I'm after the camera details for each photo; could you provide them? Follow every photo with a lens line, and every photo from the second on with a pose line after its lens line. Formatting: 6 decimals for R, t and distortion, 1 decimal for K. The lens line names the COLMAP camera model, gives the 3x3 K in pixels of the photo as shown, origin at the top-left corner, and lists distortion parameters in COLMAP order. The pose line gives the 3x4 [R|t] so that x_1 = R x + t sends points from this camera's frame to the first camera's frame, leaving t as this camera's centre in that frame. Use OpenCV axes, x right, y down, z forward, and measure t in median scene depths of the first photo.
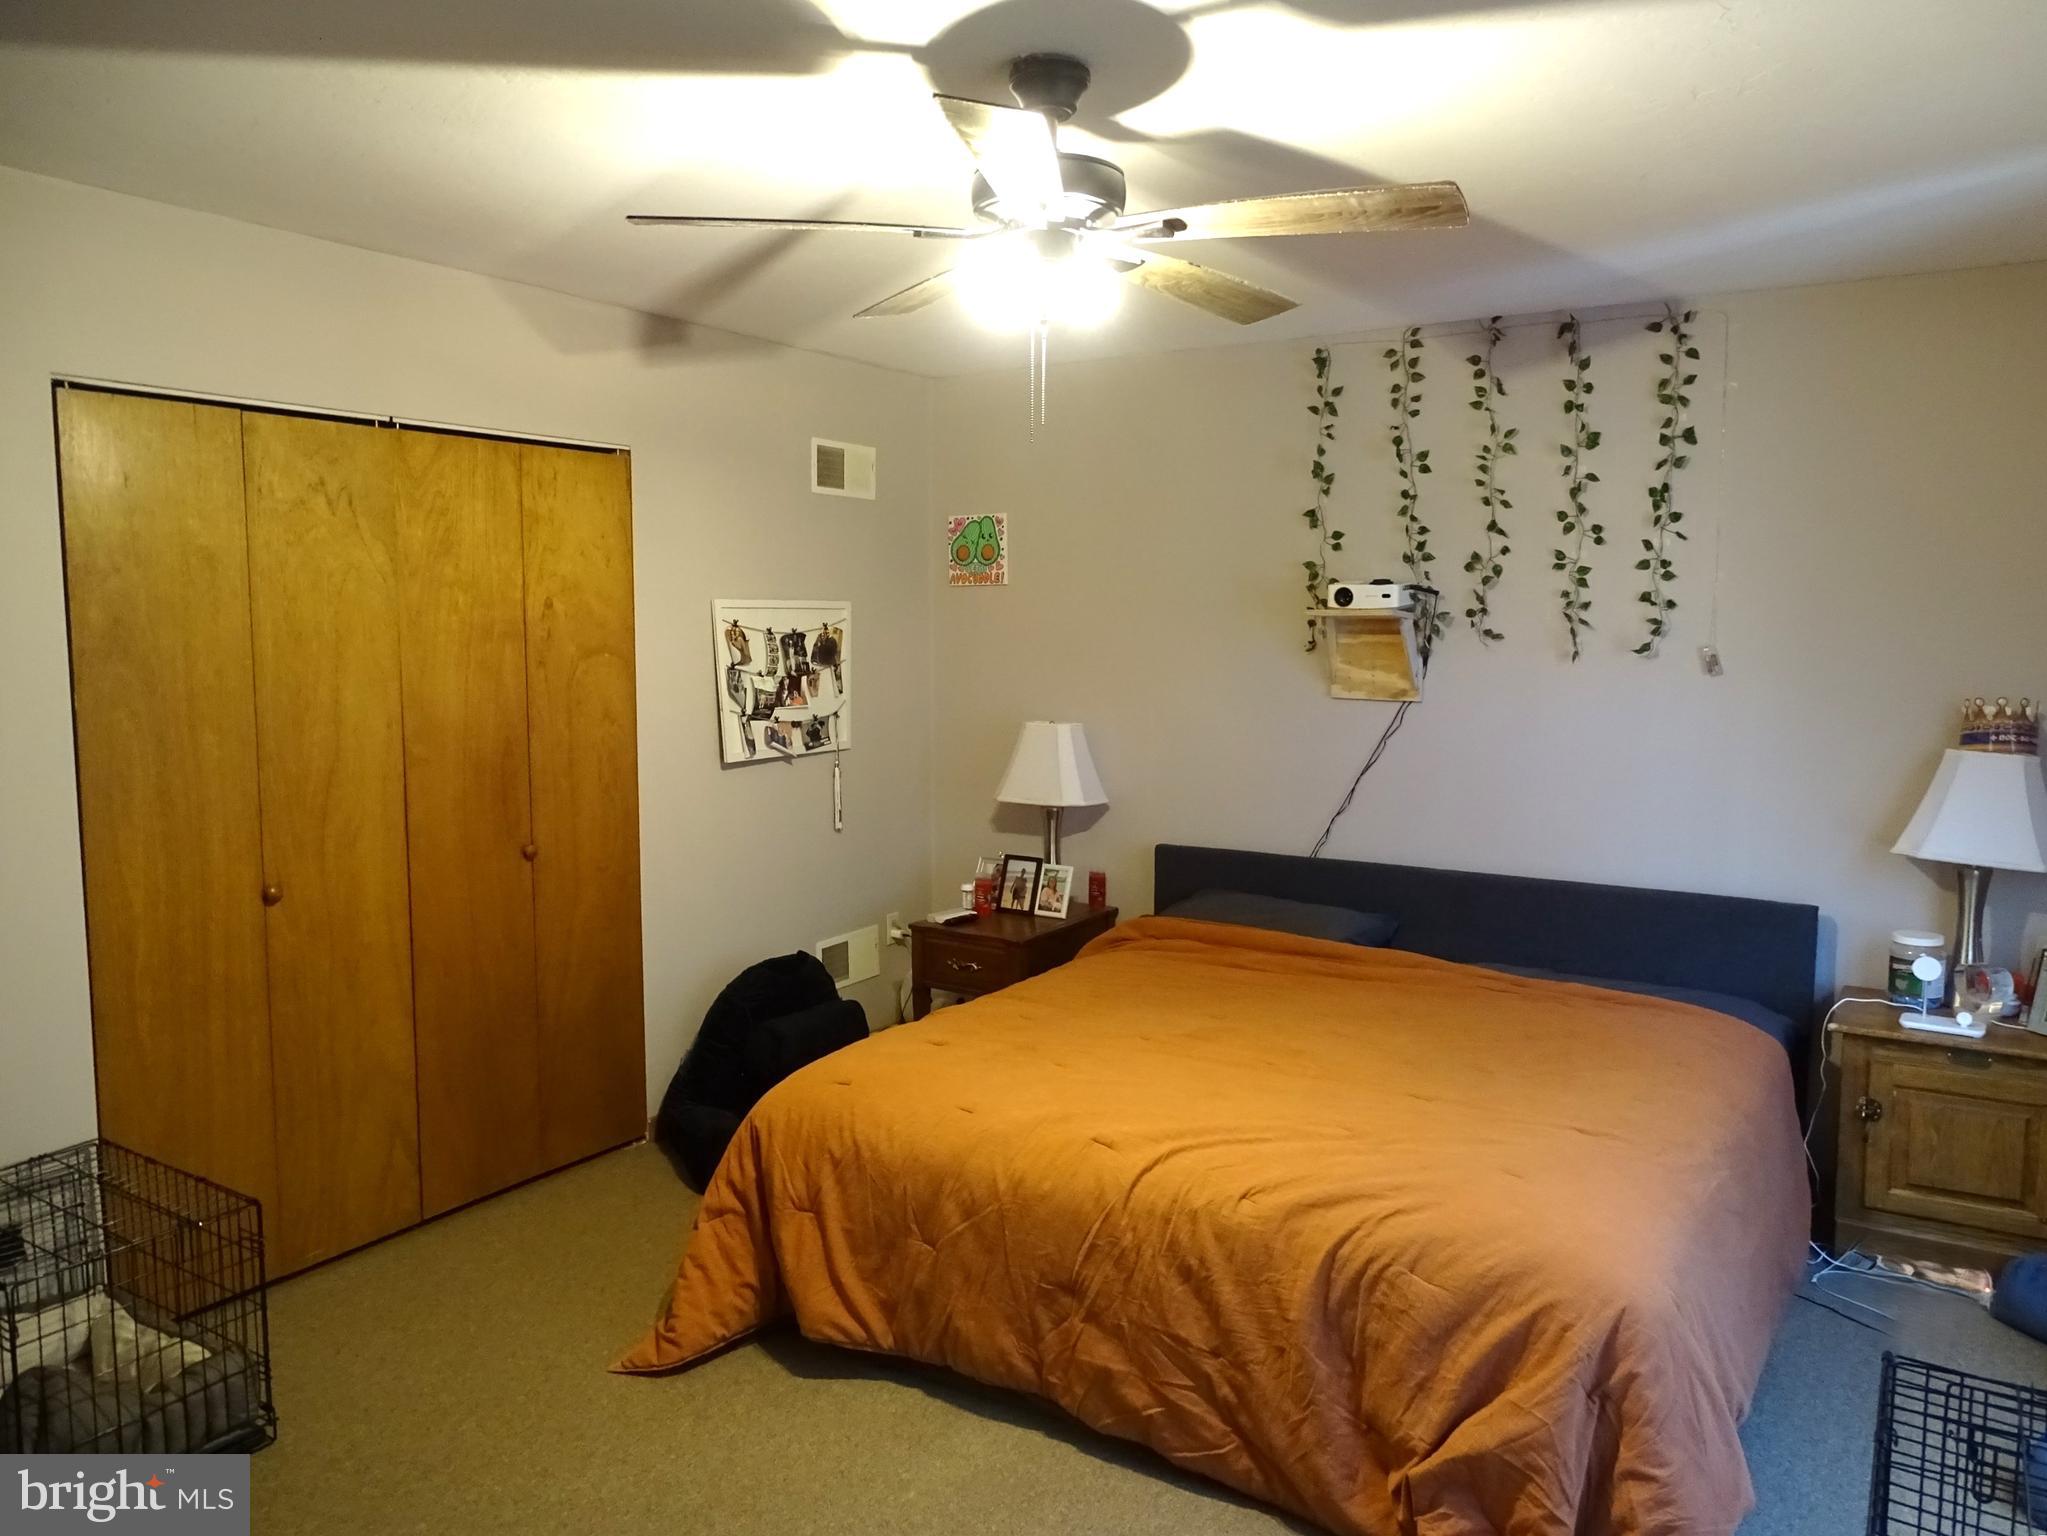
lens RADIAL K [[1492.7, 0, 1023.5], [0, 1492.7, 768.0], [0, 0, 1]] dist [0.015542, -0.001679]
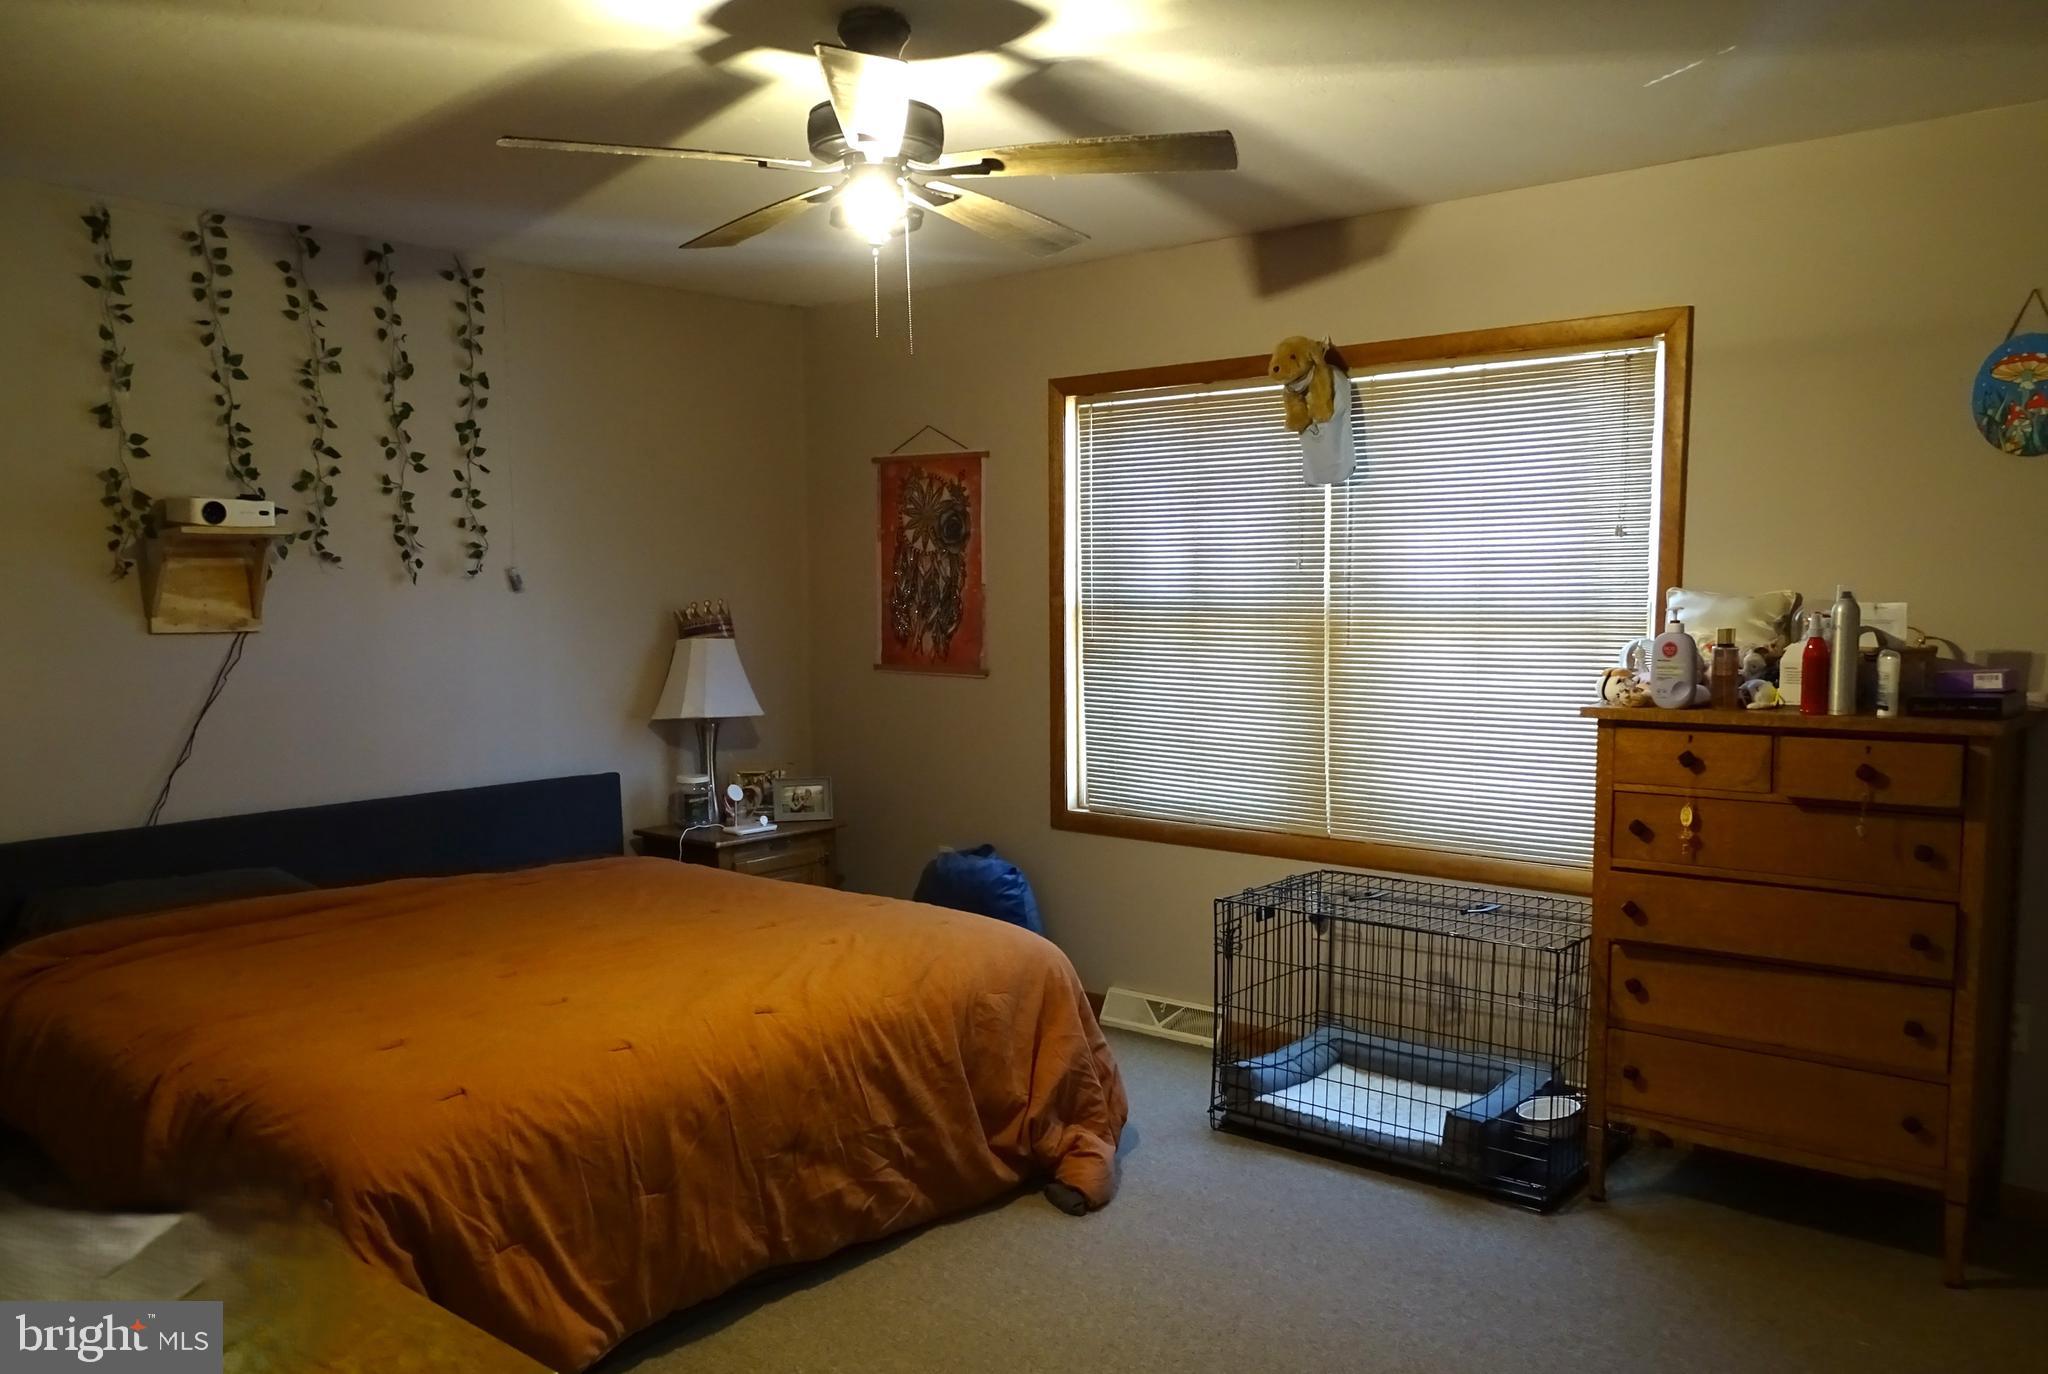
lens RADIAL K [[1535.6, 0, 1025.6], [0, 1535.6, 800.3], [0, 0, 1]] dist [0.006061, 0.003348]
pose [[0.133363, -0.143947, 0.980558, -0.654374], [0.112656, 0.985185, 0.129304, -0.012031], [-0.984644, 0.093221, 0.147603, 0.431288]]
